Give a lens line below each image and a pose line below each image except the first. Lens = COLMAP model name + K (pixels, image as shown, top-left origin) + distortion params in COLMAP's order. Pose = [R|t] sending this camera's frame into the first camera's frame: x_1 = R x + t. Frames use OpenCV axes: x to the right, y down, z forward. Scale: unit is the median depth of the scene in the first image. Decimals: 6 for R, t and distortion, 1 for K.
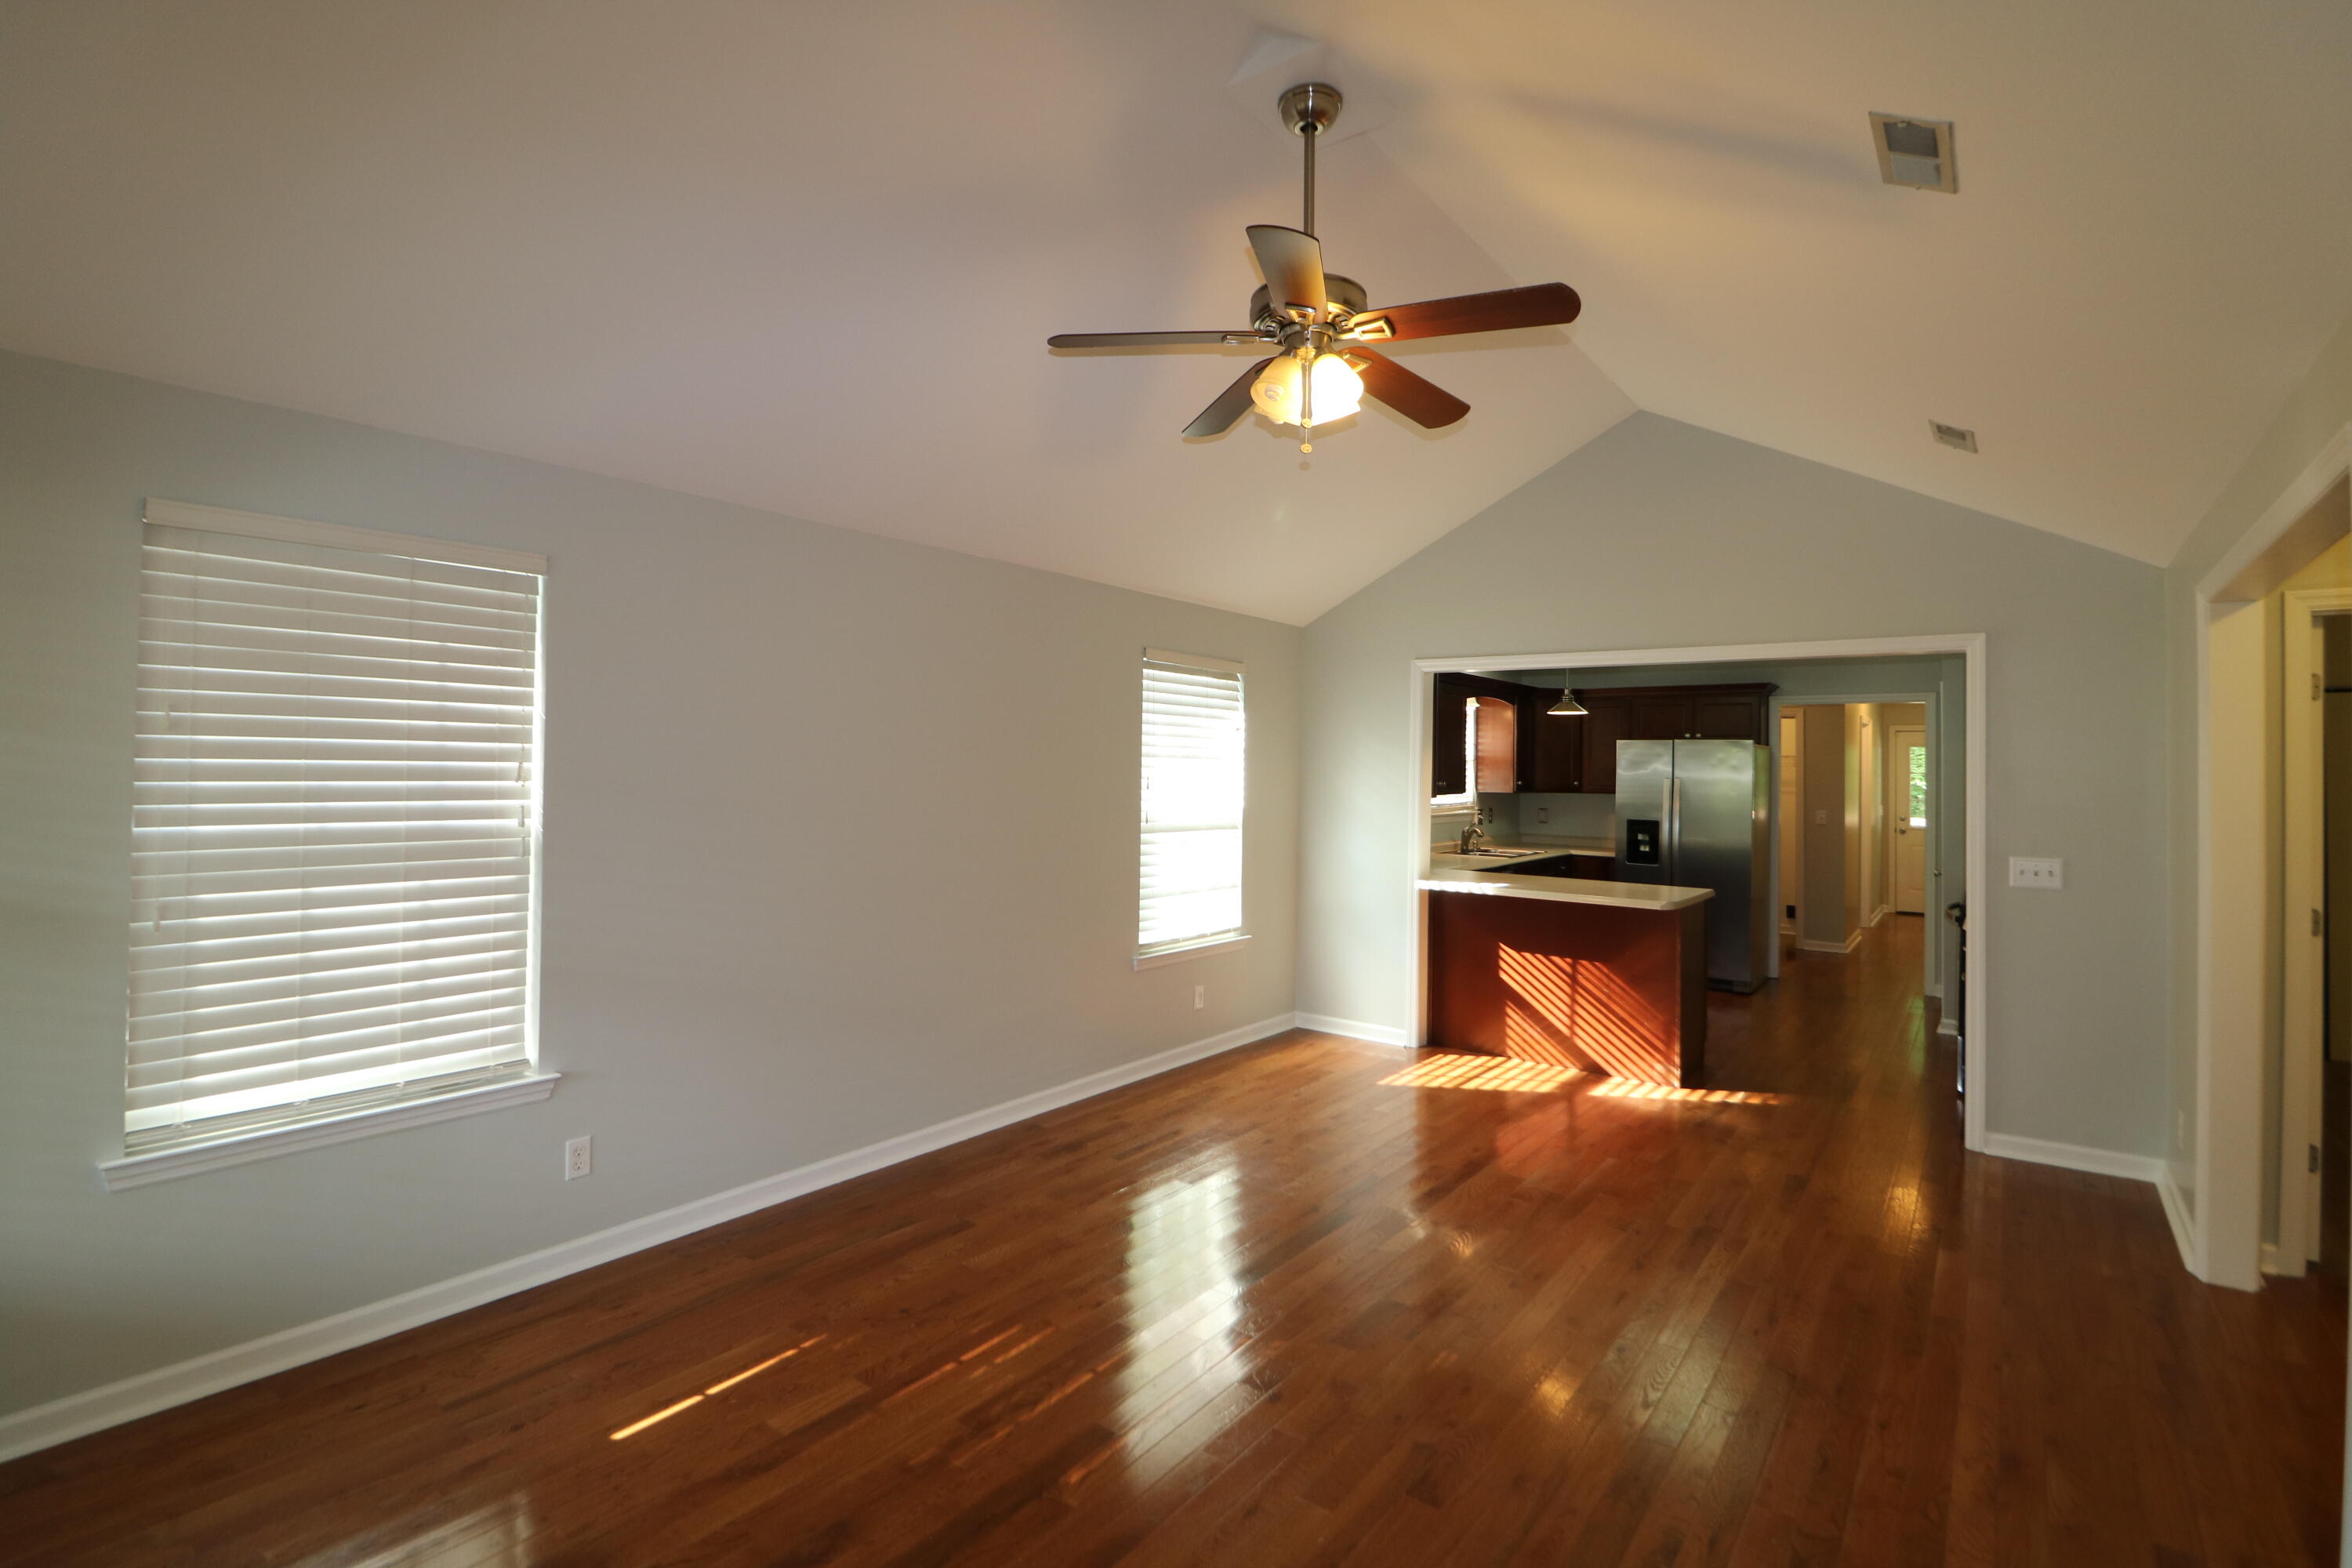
lens RADIAL K [[1105.9, 0, 1173.0], [0, 1105.9, 753.9], [0, 0, 1]] dist [-0.002936, -0.001236]
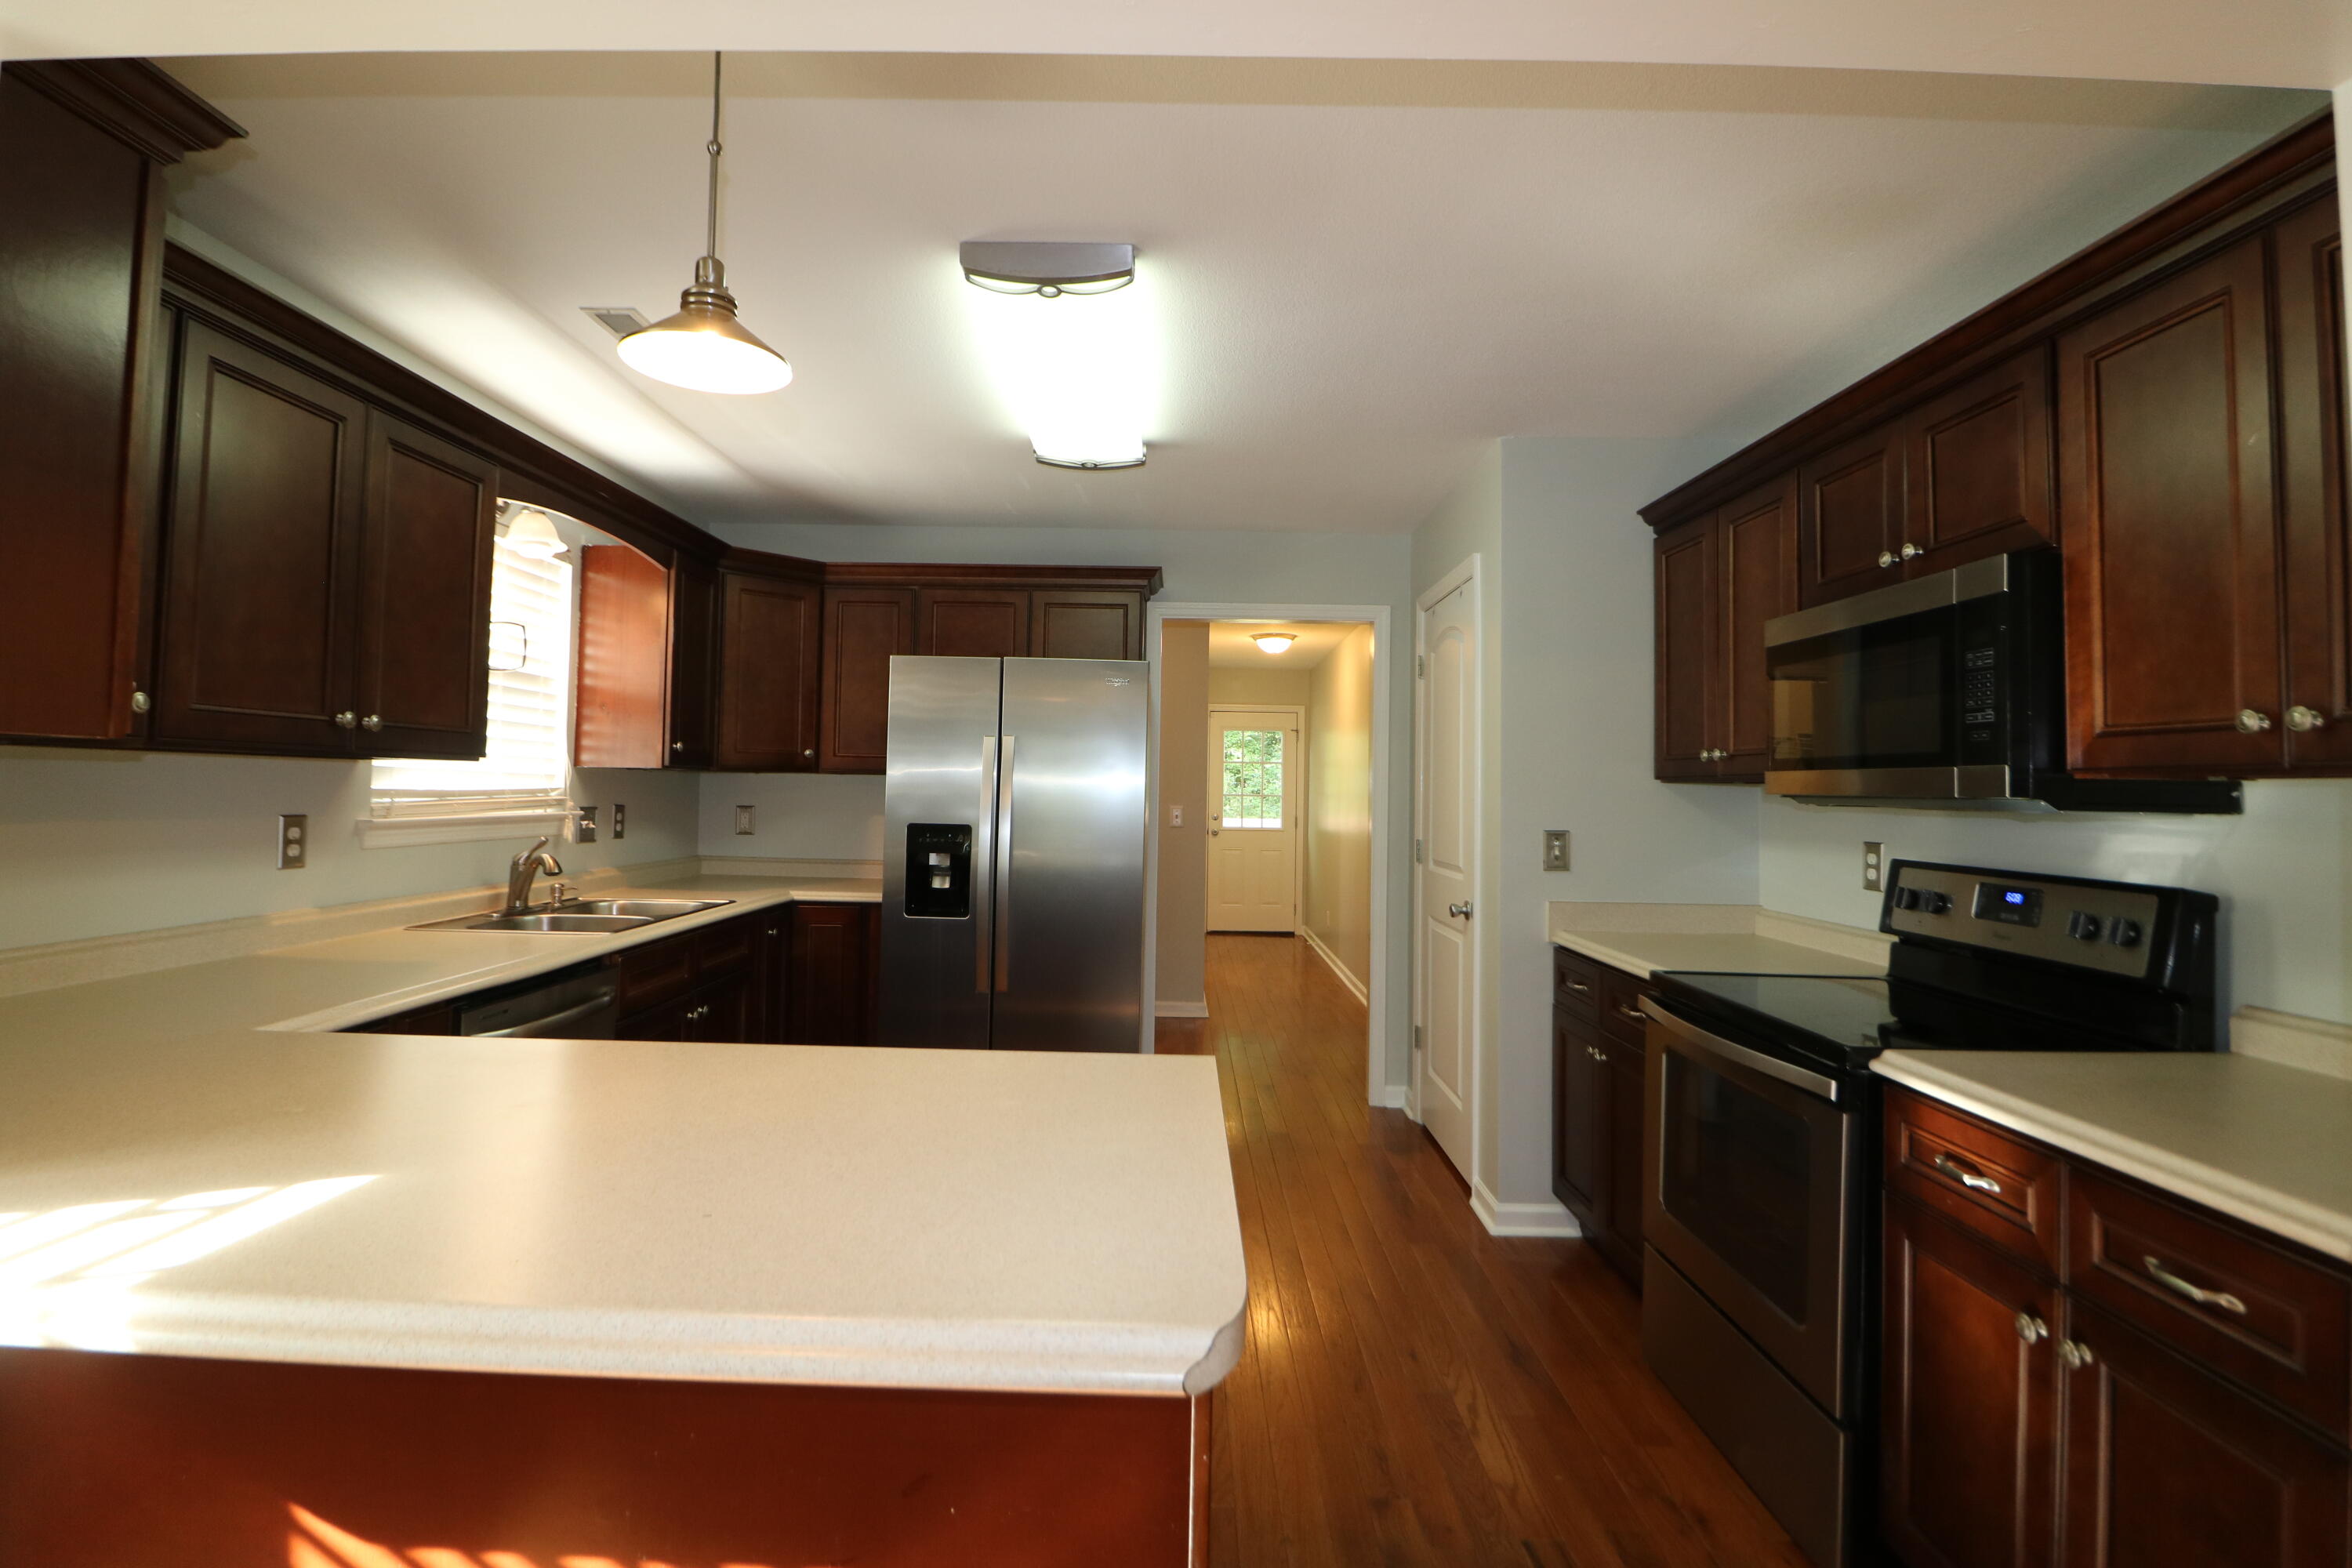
lens RADIAL K [[1105.9, 0, 1173.0], [0, 1105.9, 753.9], [0, 0, 1]] dist [-0.002936, -0.001236]
pose [[0.804425, 0.016190, 0.593834, 0.214650], [-0.010157, 0.999857, -0.013500, 0.034032], [-0.593968, 0.004828, 0.804474, 0.535617]]
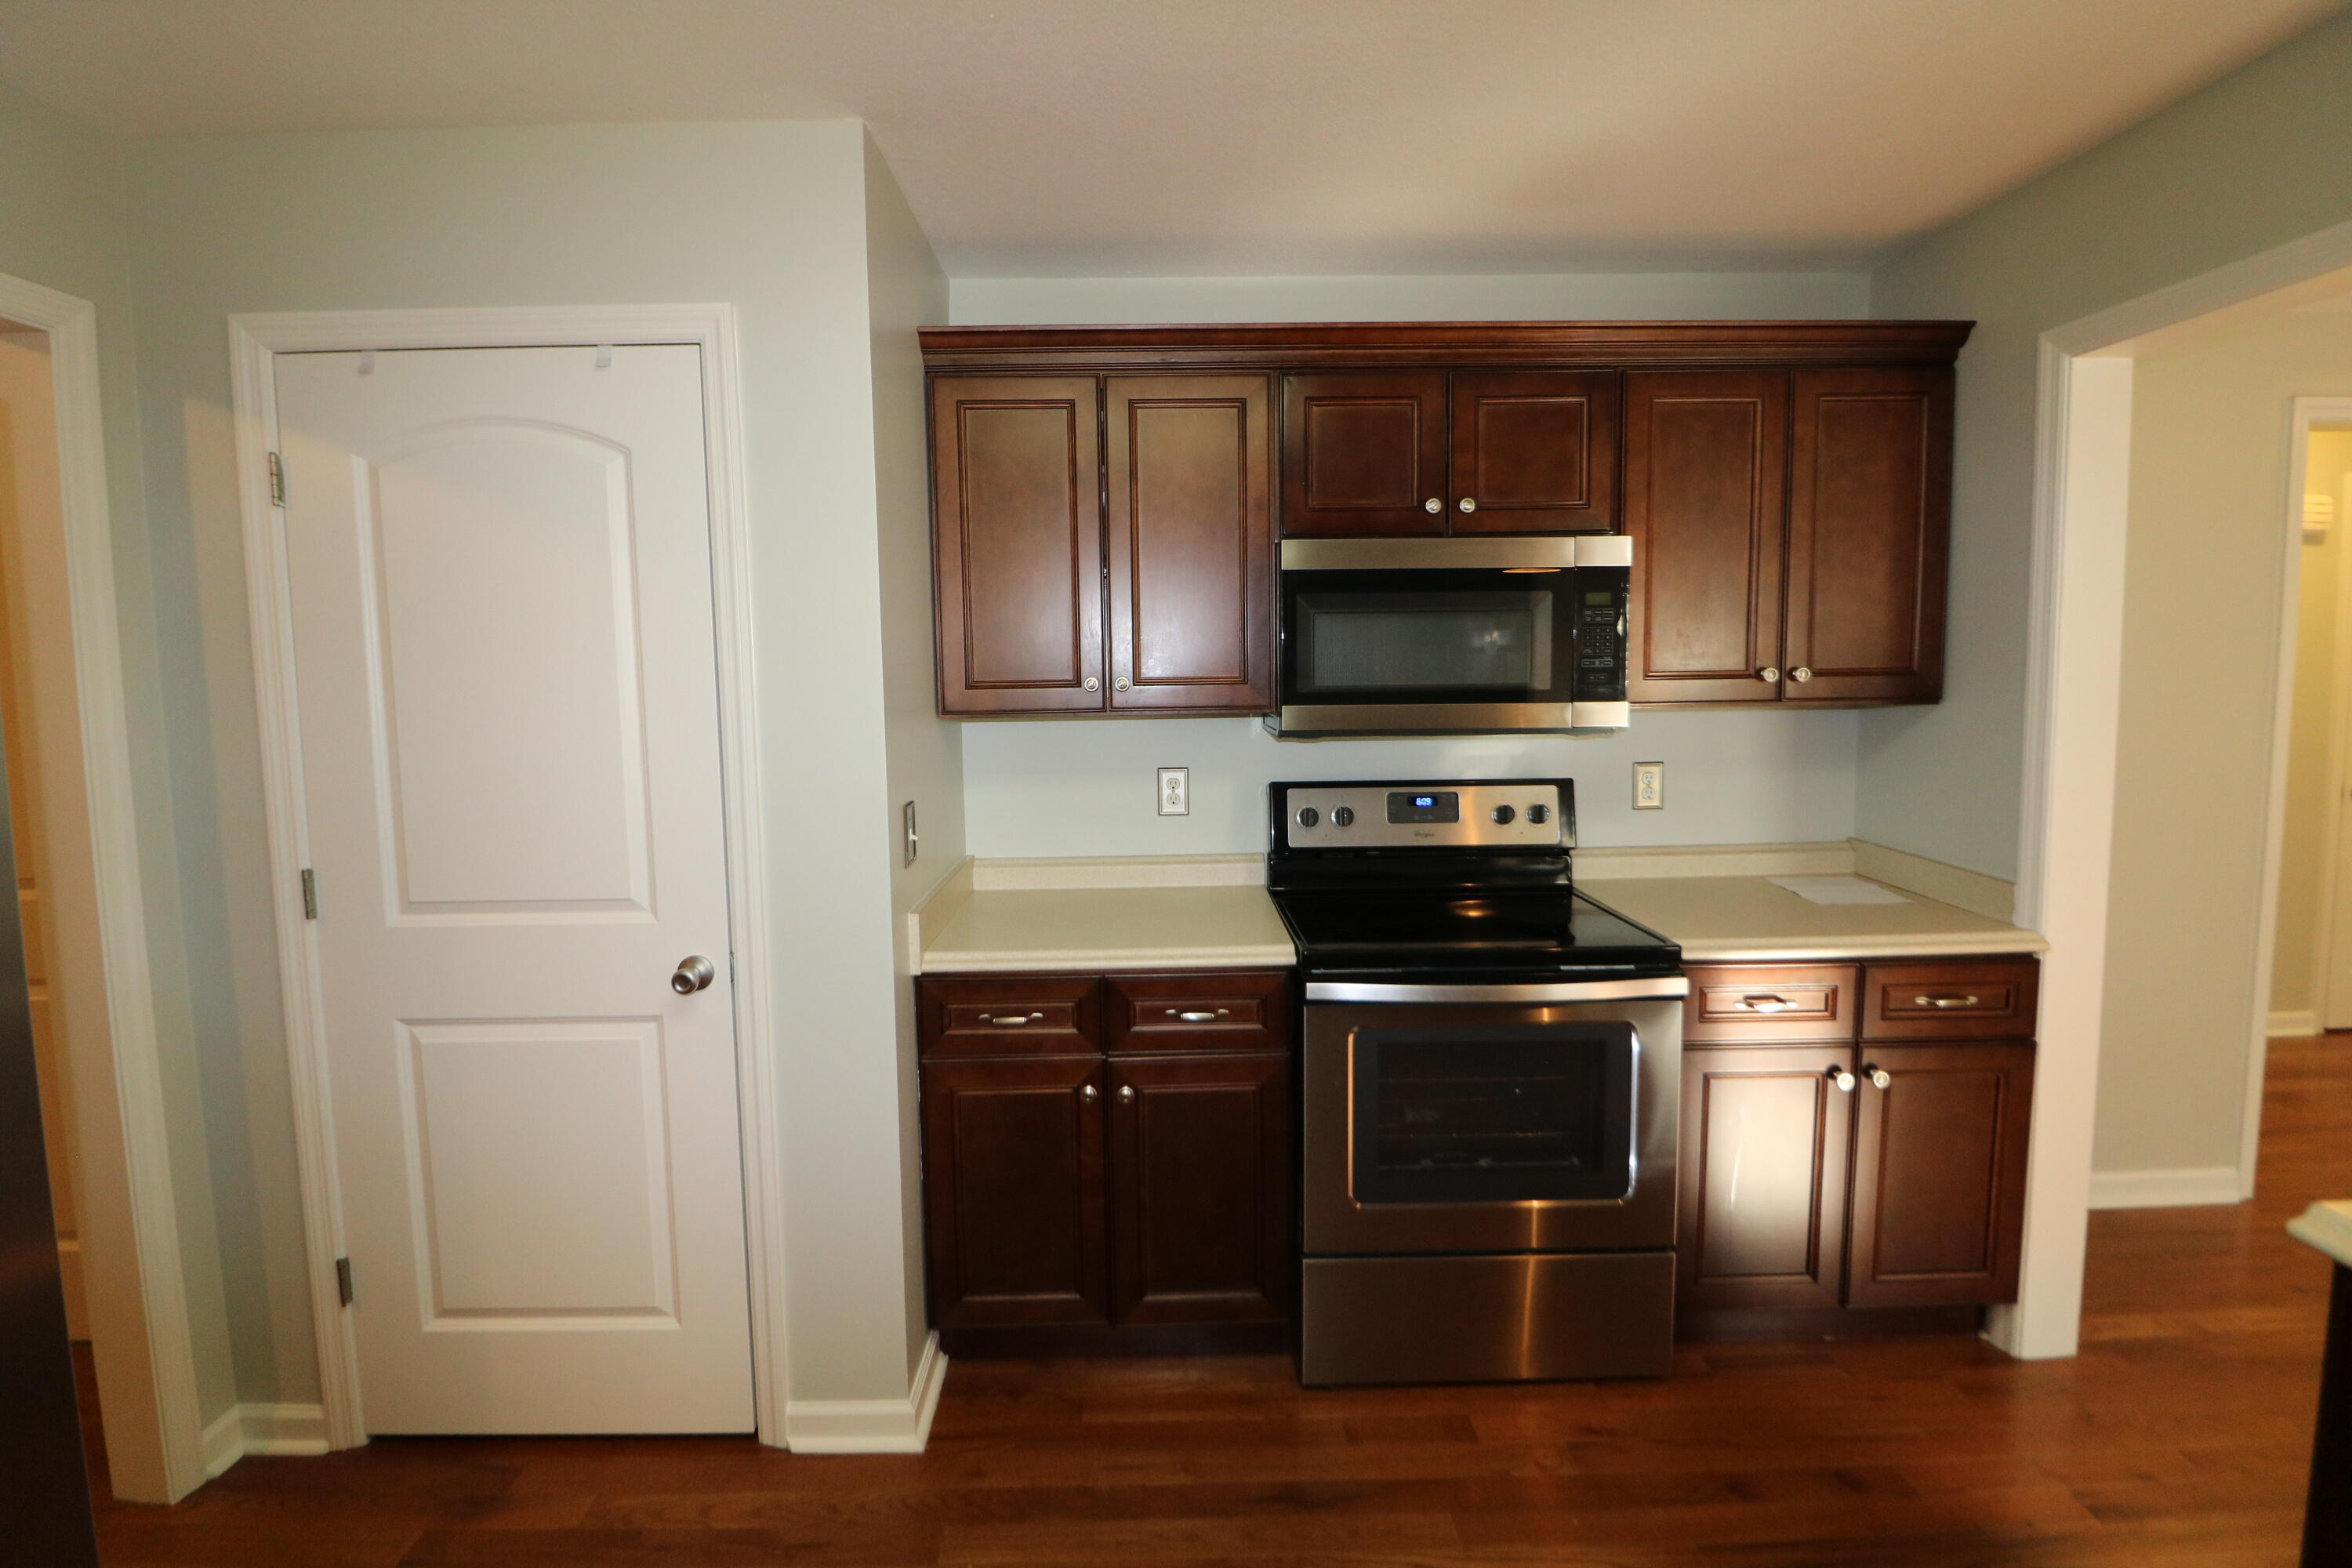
lens RADIAL K [[1105.9, 0, 1173.0], [0, 1105.9, 753.9], [0, 0, 1]] dist [-0.002936, -0.001236]
pose [[-0.599112, -0.076496, 0.797003, 0.899466], [-0.003804, 0.995686, 0.092705, -0.063002], [-0.800656, 0.052509, -0.596819, 2.765273]]
